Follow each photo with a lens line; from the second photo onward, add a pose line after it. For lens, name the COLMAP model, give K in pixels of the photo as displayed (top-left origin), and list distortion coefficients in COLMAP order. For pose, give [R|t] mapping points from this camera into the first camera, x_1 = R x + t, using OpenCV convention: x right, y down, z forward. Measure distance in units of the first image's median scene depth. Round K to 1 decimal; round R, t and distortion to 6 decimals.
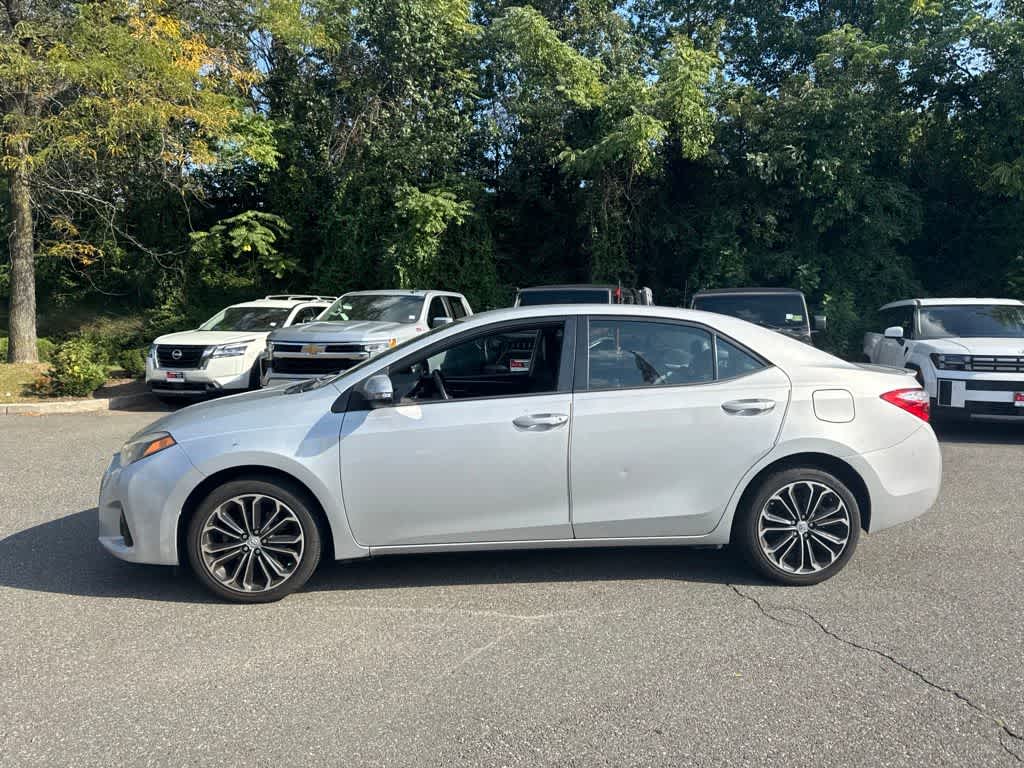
lens RADIAL K [[717.4, 0, 515.3], [0, 717.4, 384.3], [0, 0, 1]] dist [0.070796, -0.094698]
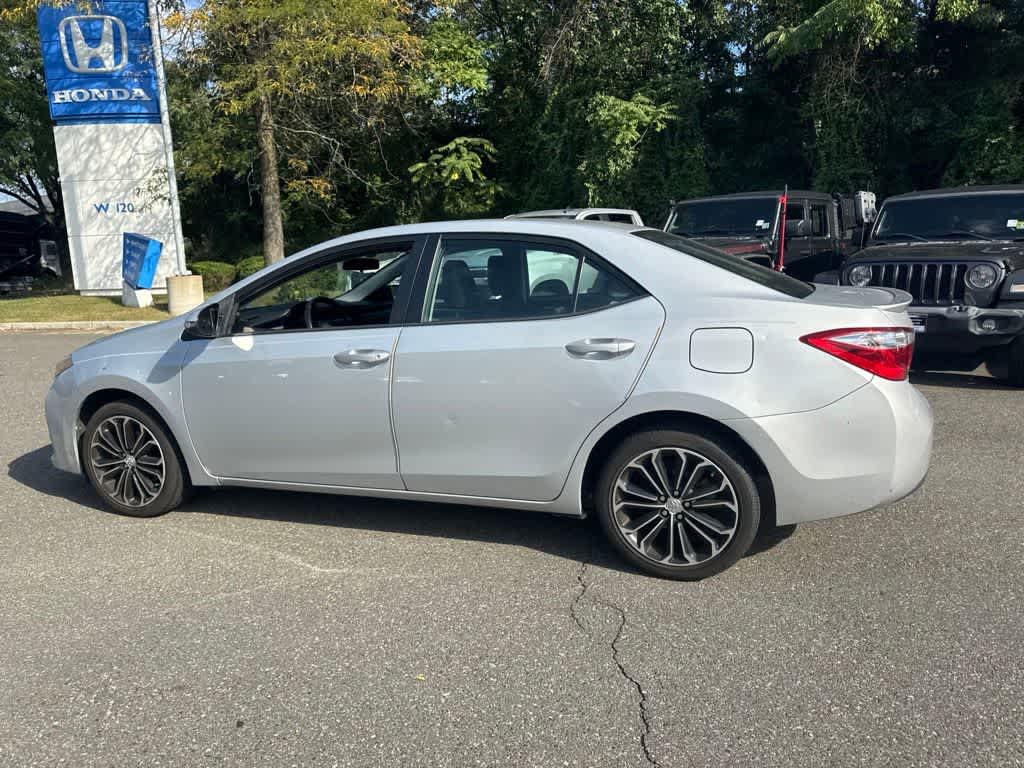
lens RADIAL K [[716.7, 0, 512.2], [0, 716.7, 392.0], [0, 0, 1]] dist [0.070951, -0.081511]
pose [[0.917691, 0.055272, -0.393431, 0.532578], [-0.009018, 0.992918, 0.118459, -0.012244], [0.397192, -0.105161, 0.911690, 0.248039]]
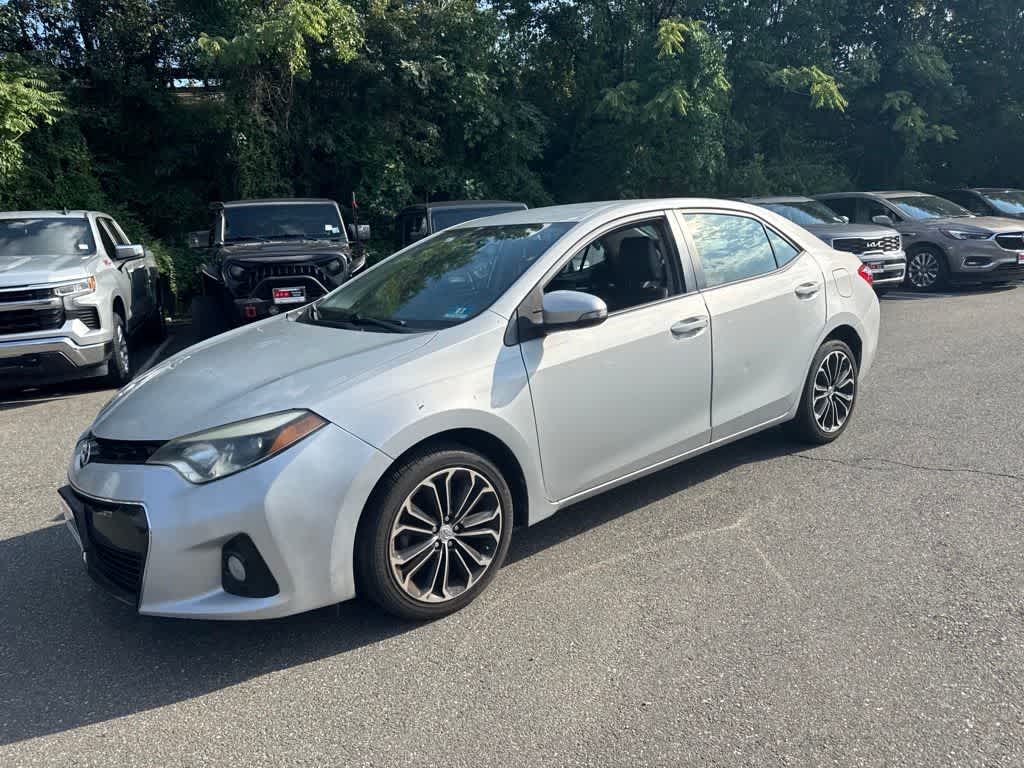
lens RADIAL K [[716.7, 0, 512.2], [0, 716.7, 392.0], [0, 0, 1]] dist [0.070951, -0.081511]
pose [[0.806008, -0.170574, 0.566794, -0.658083], [0.106479, 0.983740, 0.144633, -0.021194], [-0.582248, -0.056223, 0.811065, 0.352750]]
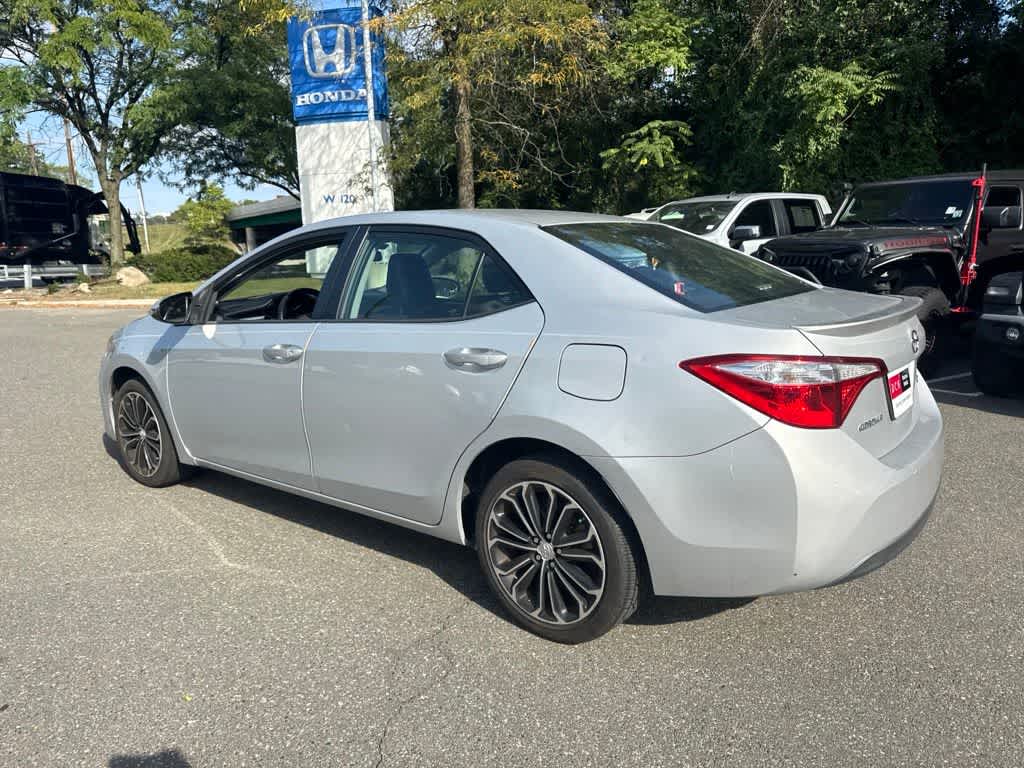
lens RADIAL K [[717.4, 0, 515.3], [0, 717.4, 384.3], [0, 0, 1]] dist [0.070796, -0.094698]
pose [[0.743772, 0.119953, -0.657582, 0.782474], [-0.041686, 0.990175, 0.133473, -0.036152], [0.667132, -0.071861, 0.741465, 0.513561]]
